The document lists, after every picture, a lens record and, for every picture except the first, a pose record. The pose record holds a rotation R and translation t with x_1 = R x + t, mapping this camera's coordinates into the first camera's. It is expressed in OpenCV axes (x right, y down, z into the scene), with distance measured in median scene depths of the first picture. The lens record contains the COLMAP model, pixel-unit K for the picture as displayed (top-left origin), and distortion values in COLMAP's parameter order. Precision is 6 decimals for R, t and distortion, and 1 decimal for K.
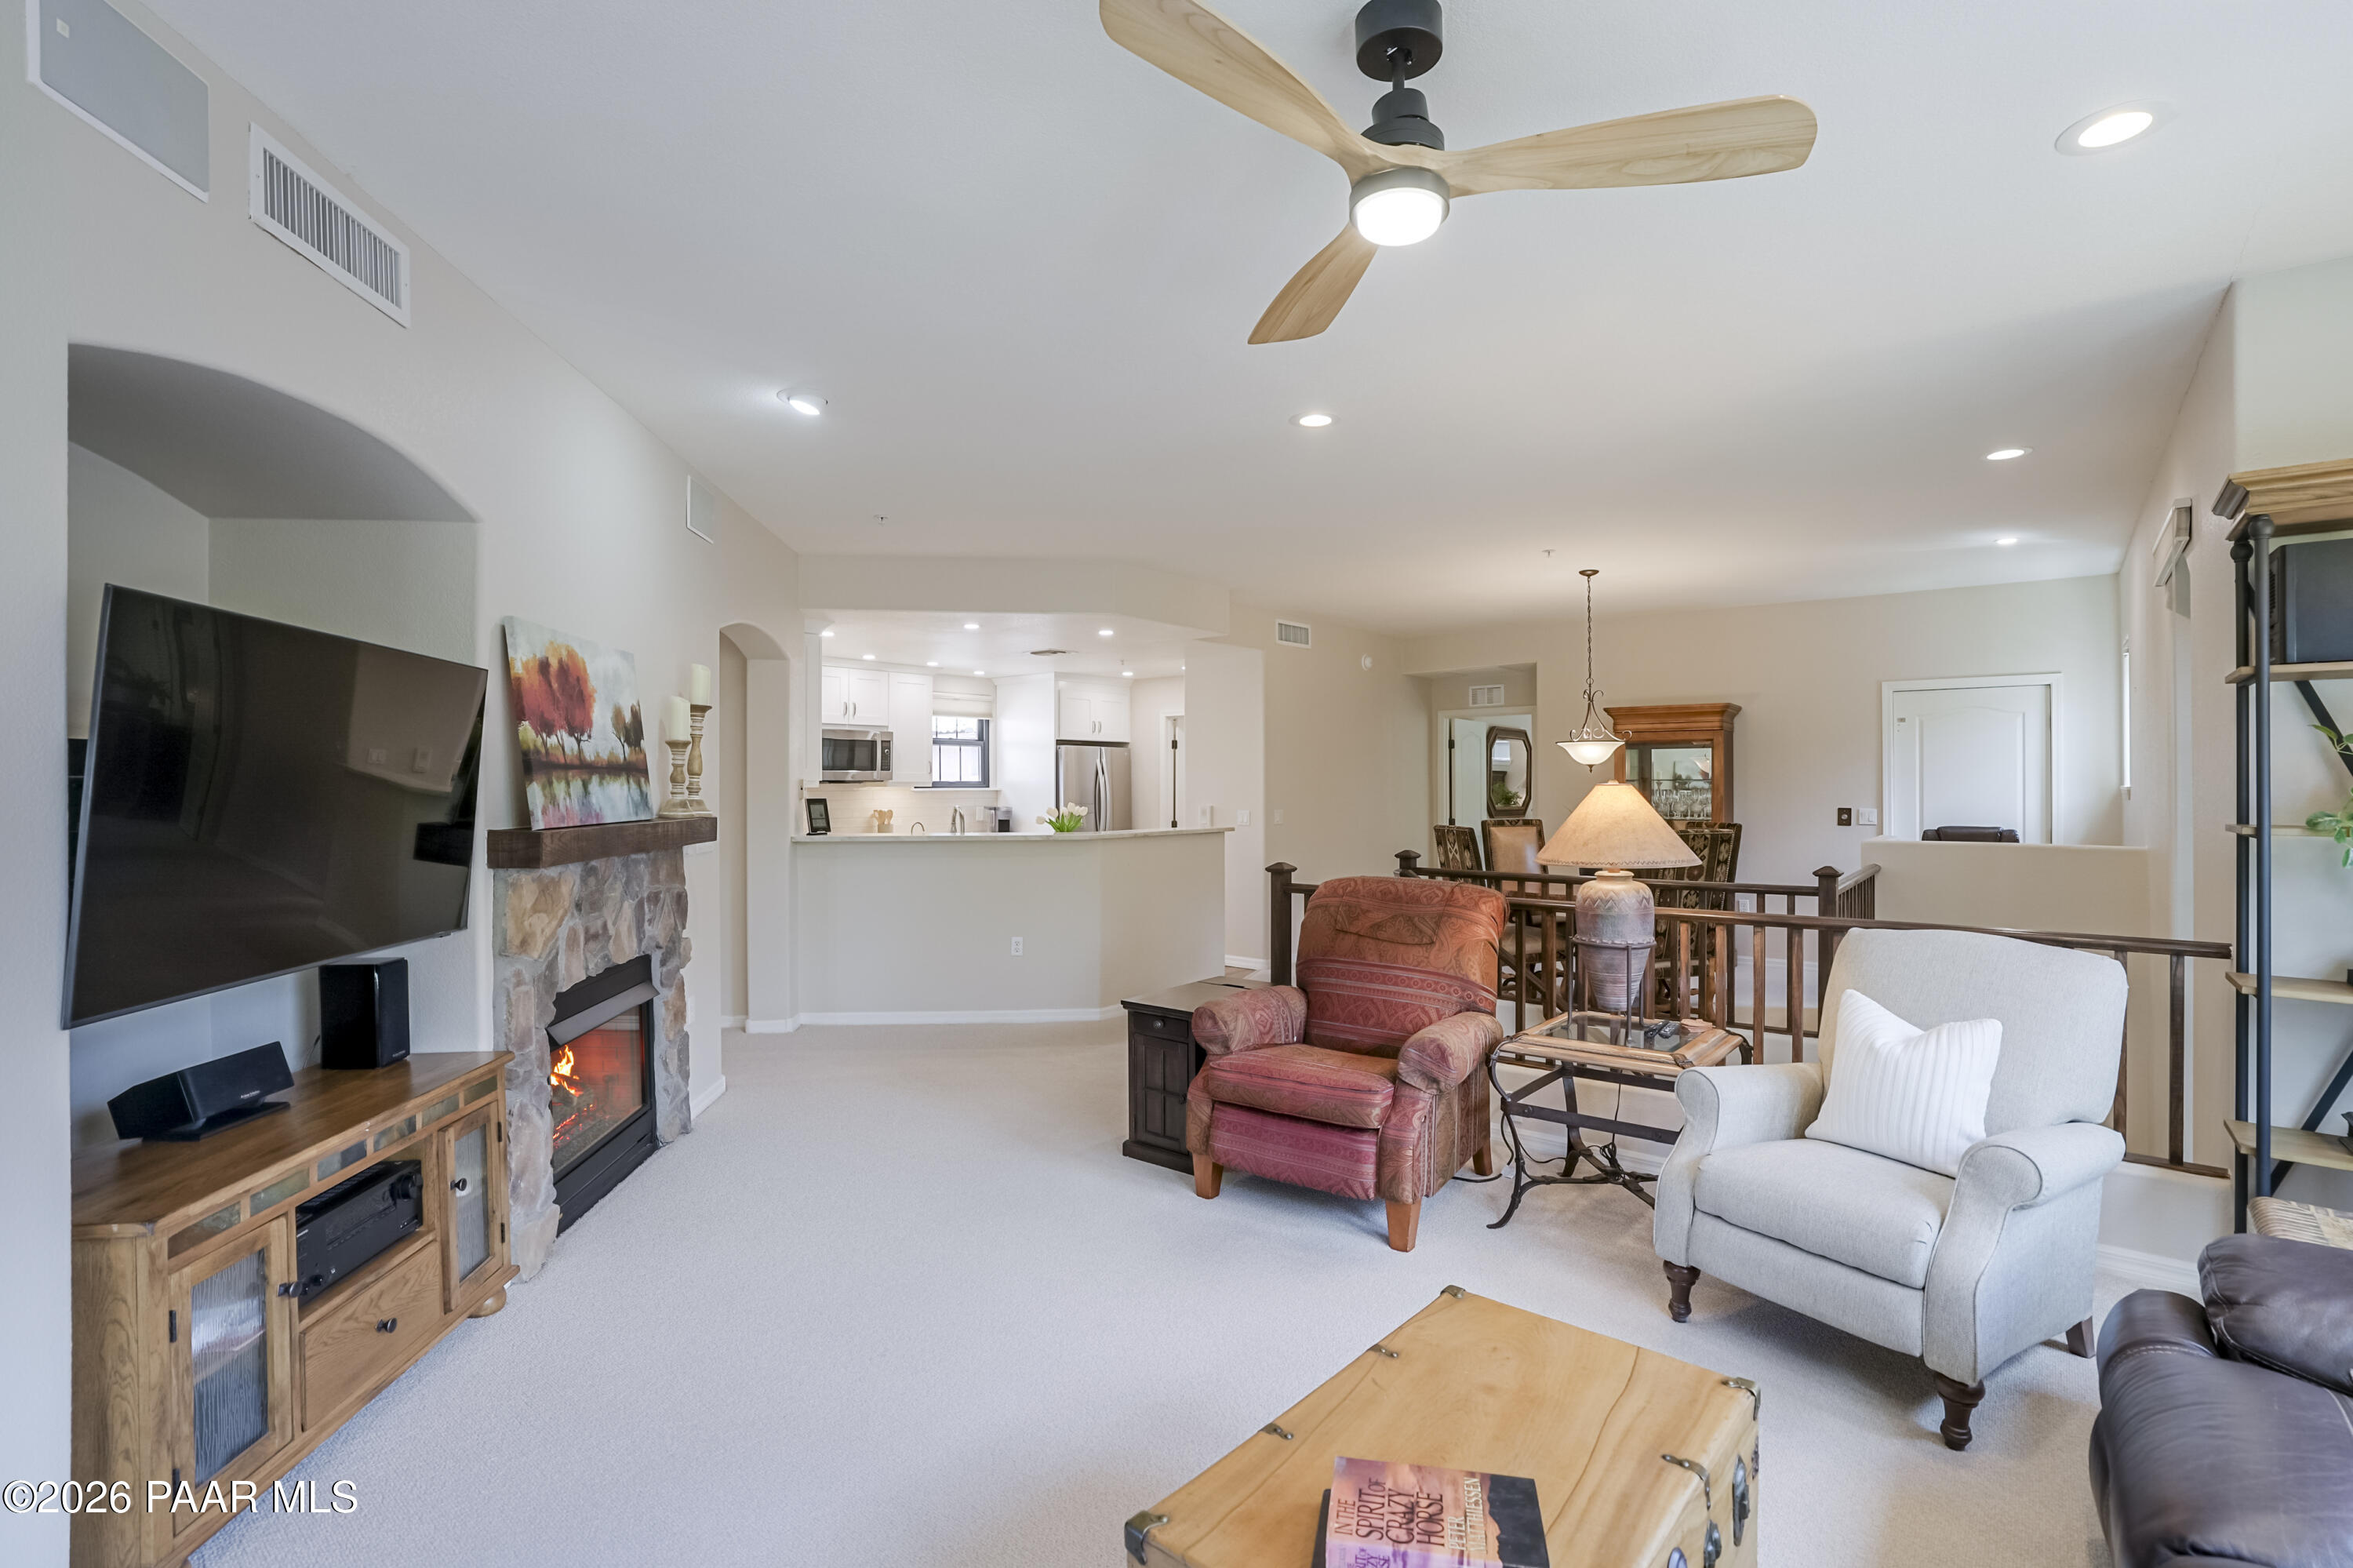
lens RADIAL K [[1088.3, 0, 1177.6], [0, 1088.3, 782.6], [0, 0, 1]] dist [-0.045653, 0.007591]
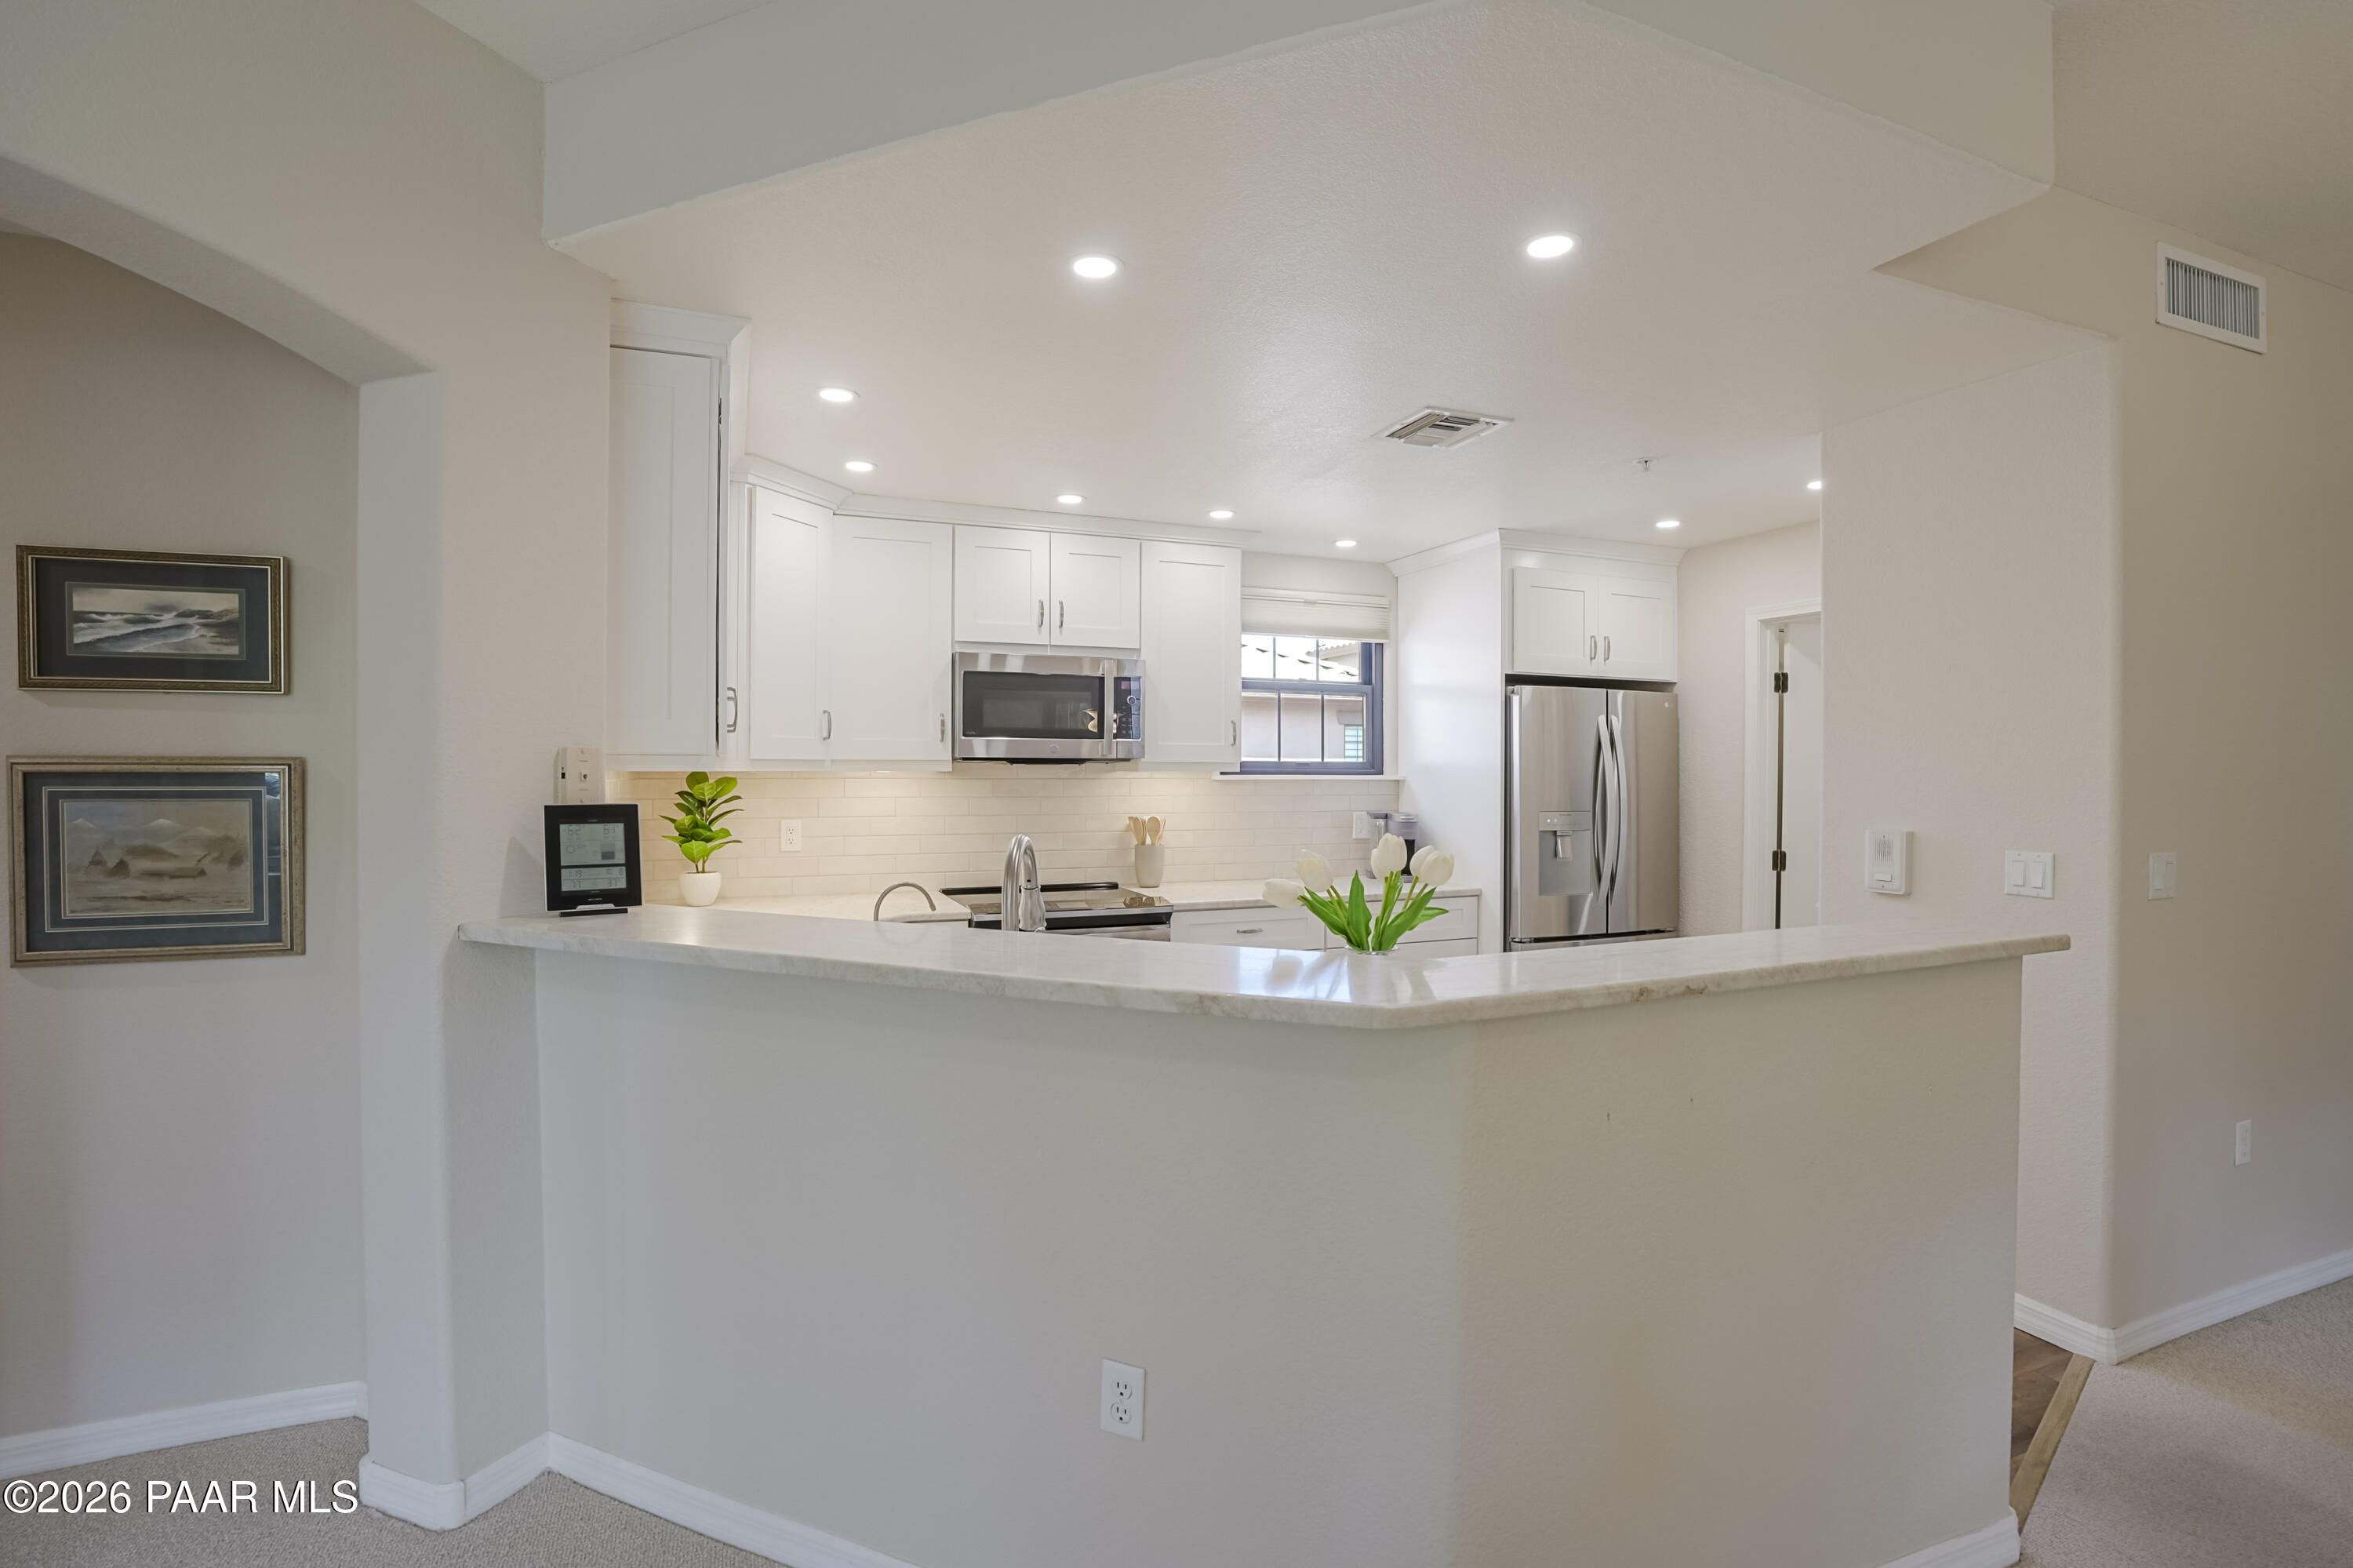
lens RADIAL K [[1088.3, 0, 1178.9], [0, 1088.3, 773.9], [0, 0, 1]] dist [-0.045653, 0.007591]
pose [[0.878835, 0.008079, -0.477058, -0.011190], [-0.005704, 0.999963, 0.006426, 0.001456], [0.477093, -0.002927, 0.878848, 0.518374]]
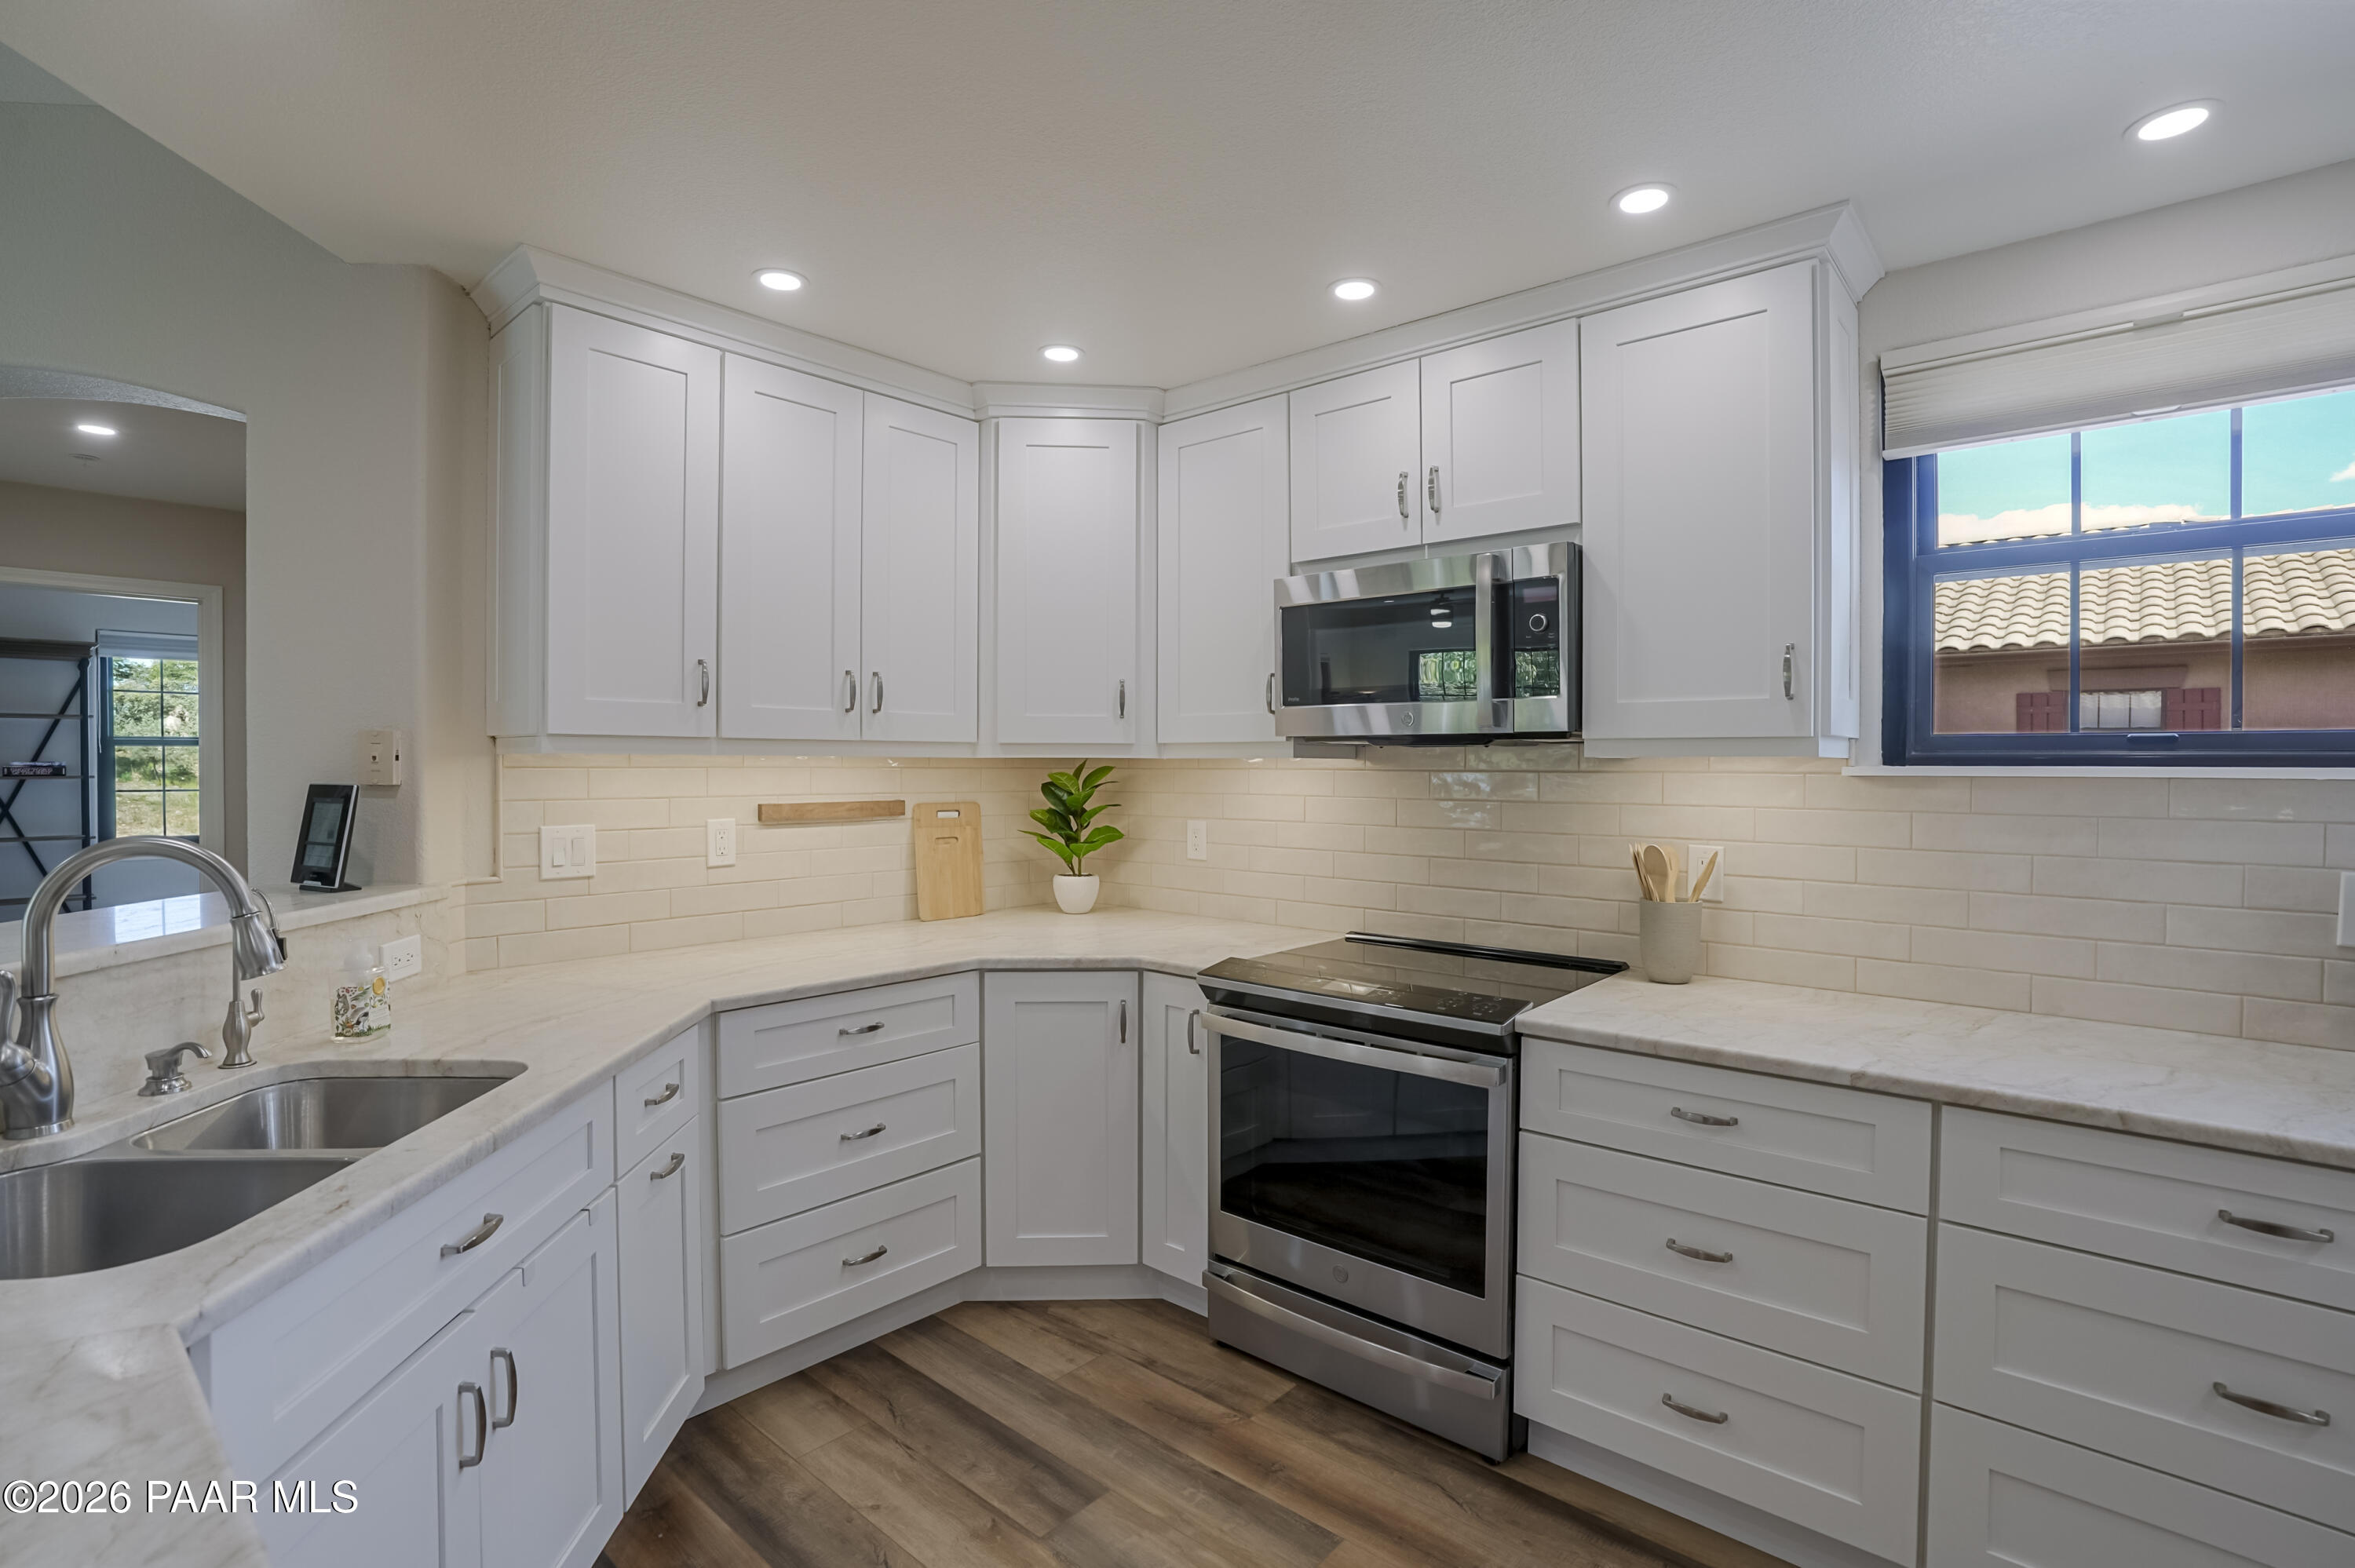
lens RADIAL K [[1089.0, 0, 1197.0], [0, 1089.0, 773.1], [0, 0, 1]] dist [-0.045653, 0.007591]
pose [[-0.028152, 0.011447, -0.999538, -0.004716], [-0.001839, 0.999932, 0.011503, 0.003985], [0.999602, 0.002162, -0.028129, 0.795269]]
